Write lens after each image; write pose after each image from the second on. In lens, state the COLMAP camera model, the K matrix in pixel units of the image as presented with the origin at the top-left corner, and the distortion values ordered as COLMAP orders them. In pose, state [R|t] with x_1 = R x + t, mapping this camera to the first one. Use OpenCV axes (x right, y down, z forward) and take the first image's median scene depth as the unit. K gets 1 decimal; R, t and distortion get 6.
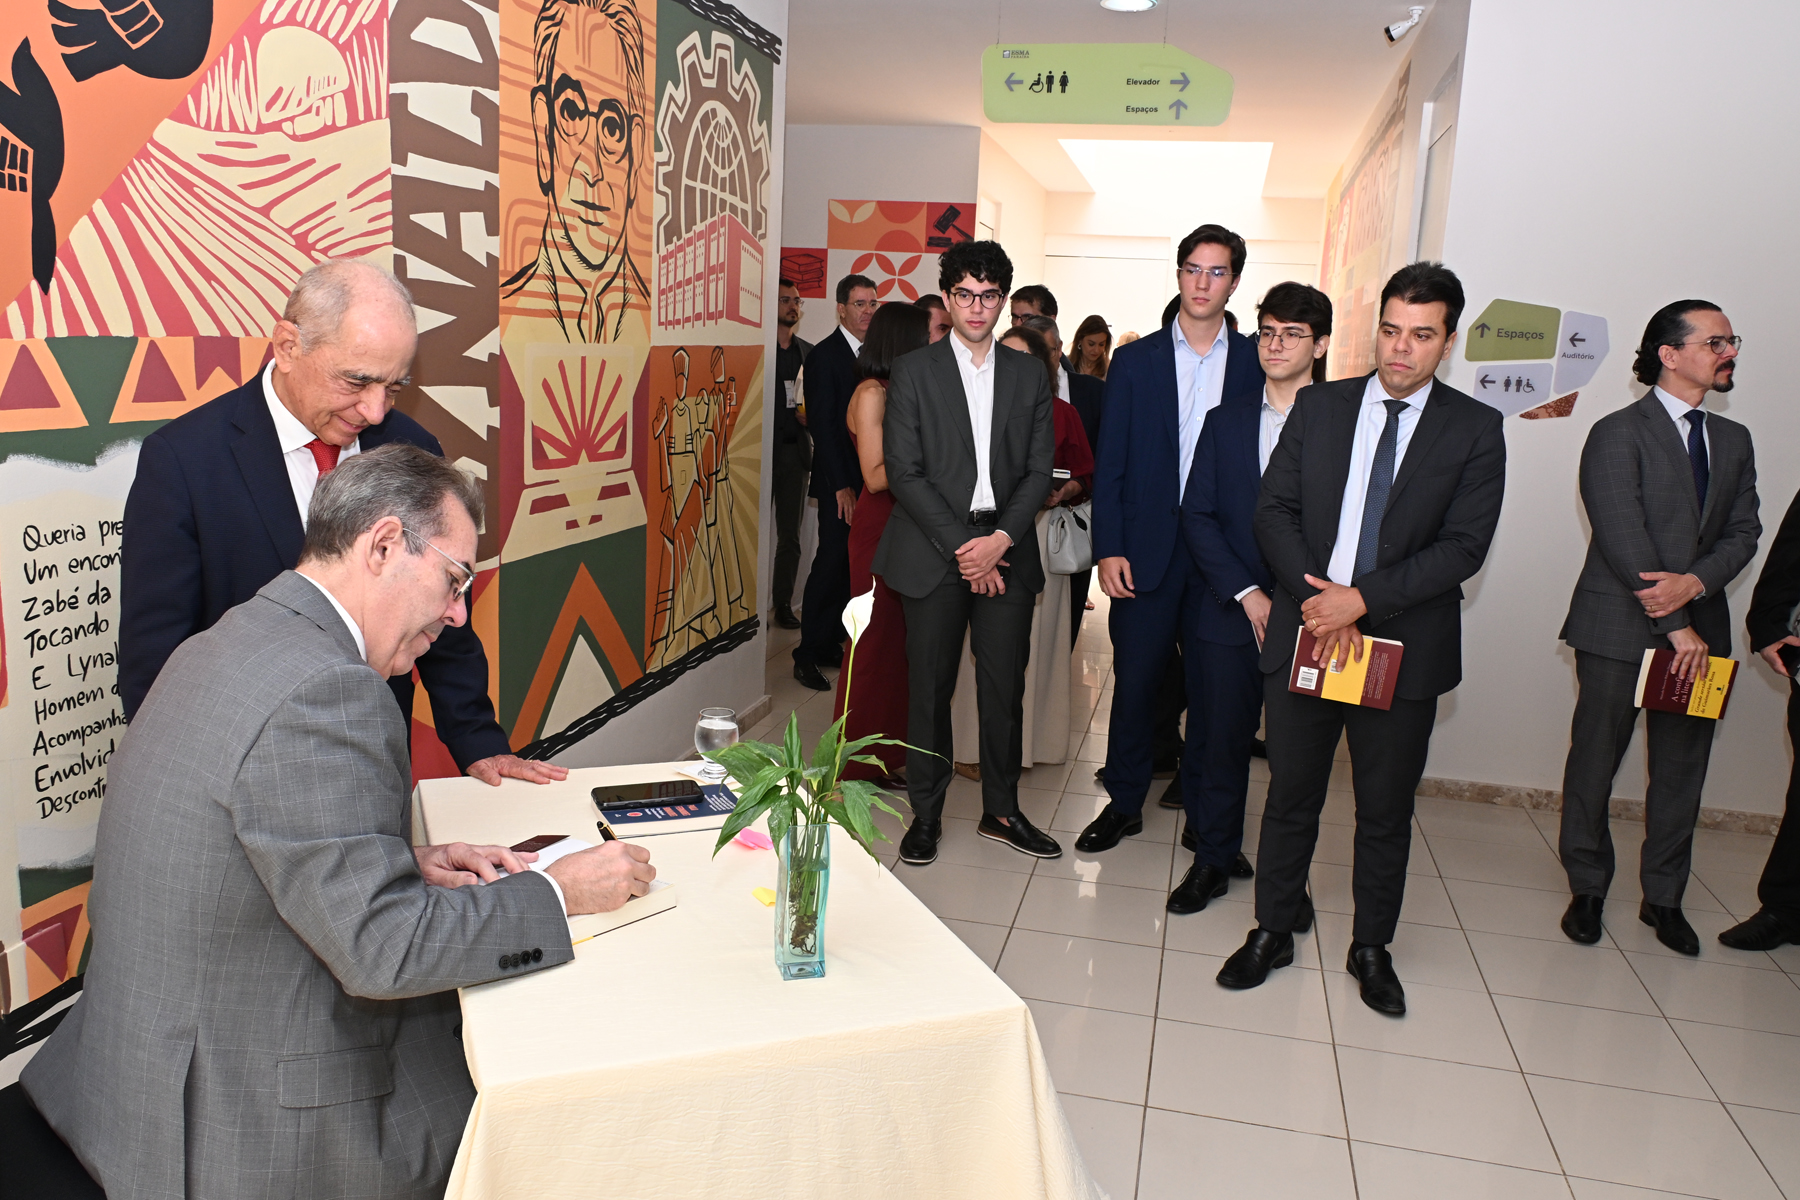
lens RADIAL K [[1364.1, 0, 900.1], [0, 1364.1, 604.4], [0, 0, 1]] dist [0.001250, -0.004300]
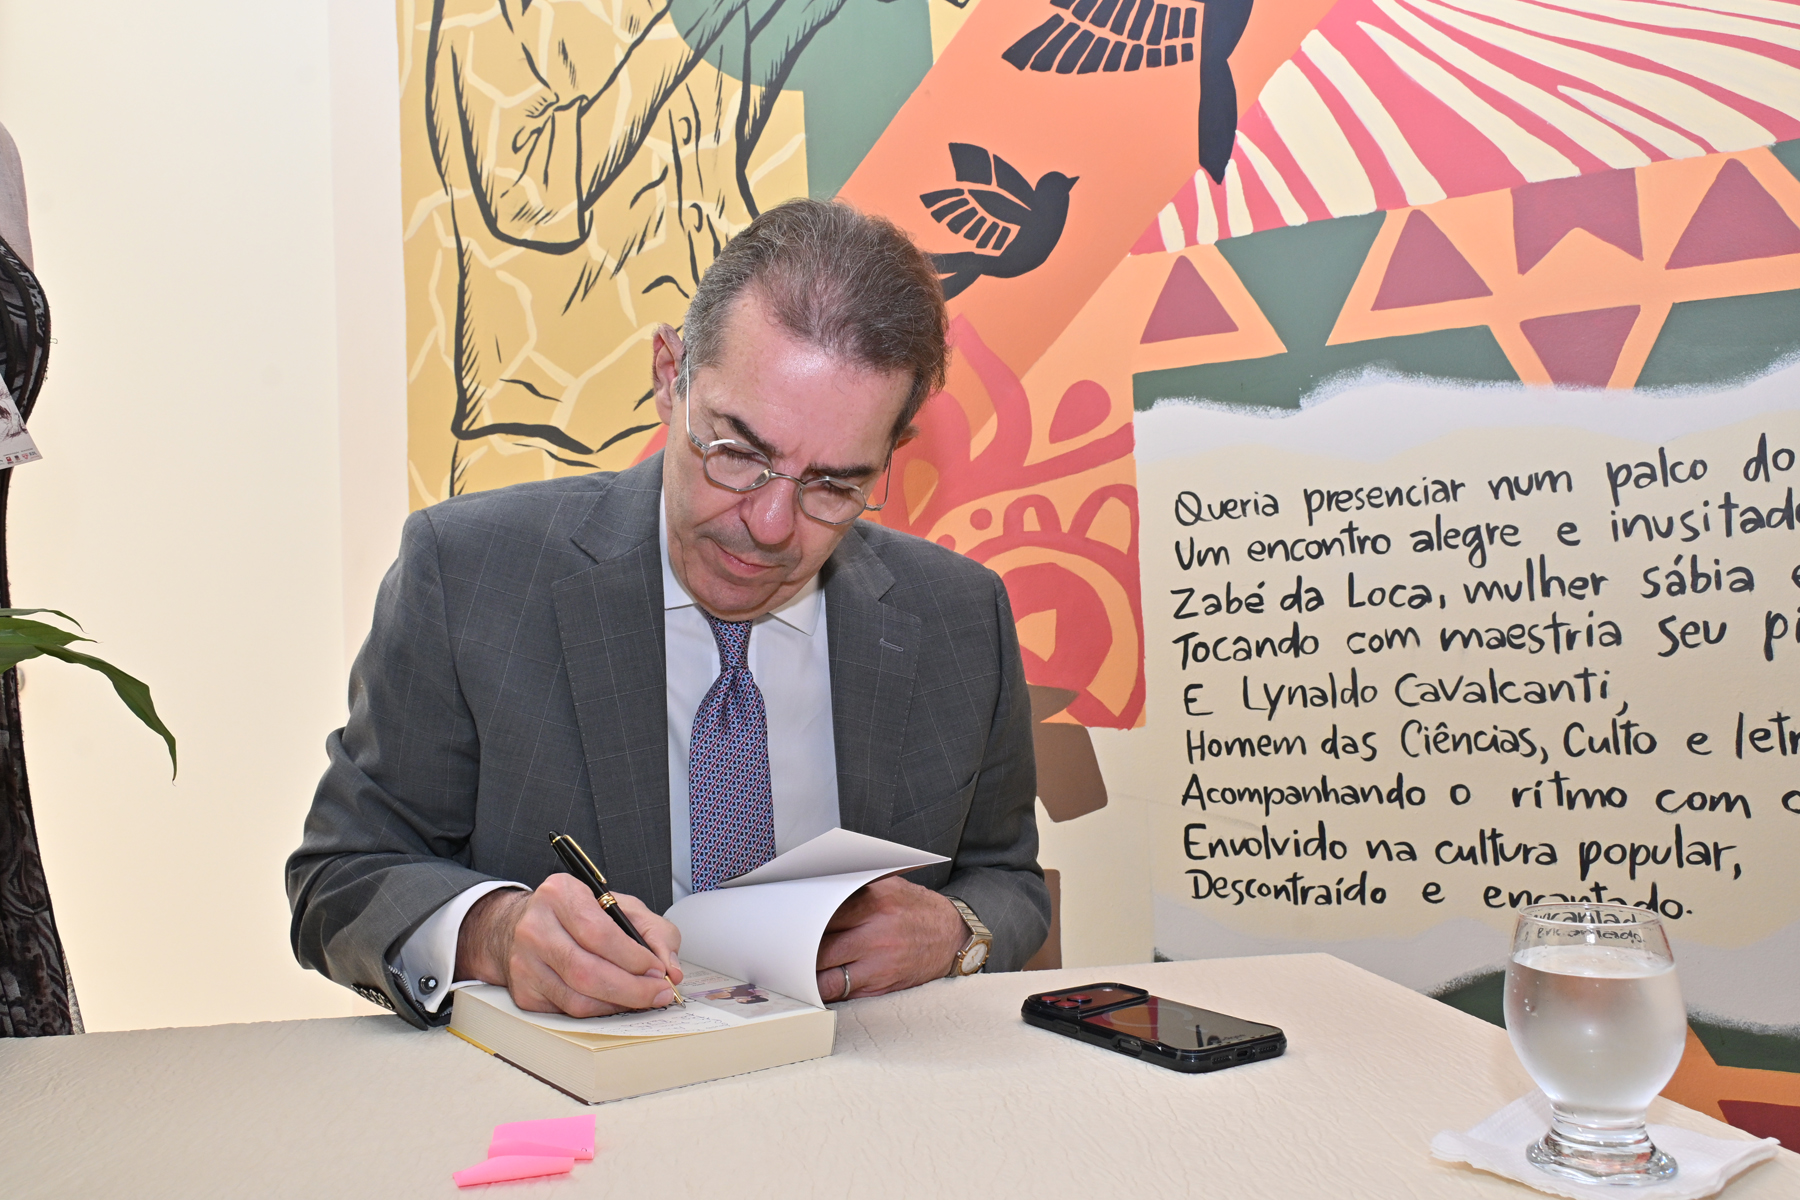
lens RADIAL K [[1522.9, 0, 898.0], [0, 1522.9, 598.4], [0, 0, 1]] dist [0.018843, -0.013950]
pose [[-0.234110, -0.075754, -0.969254, 0.199858], [-0.155081, 0.987104, -0.039691, 0.055411], [0.959762, 0.141021, -0.242839, 1.003381]]
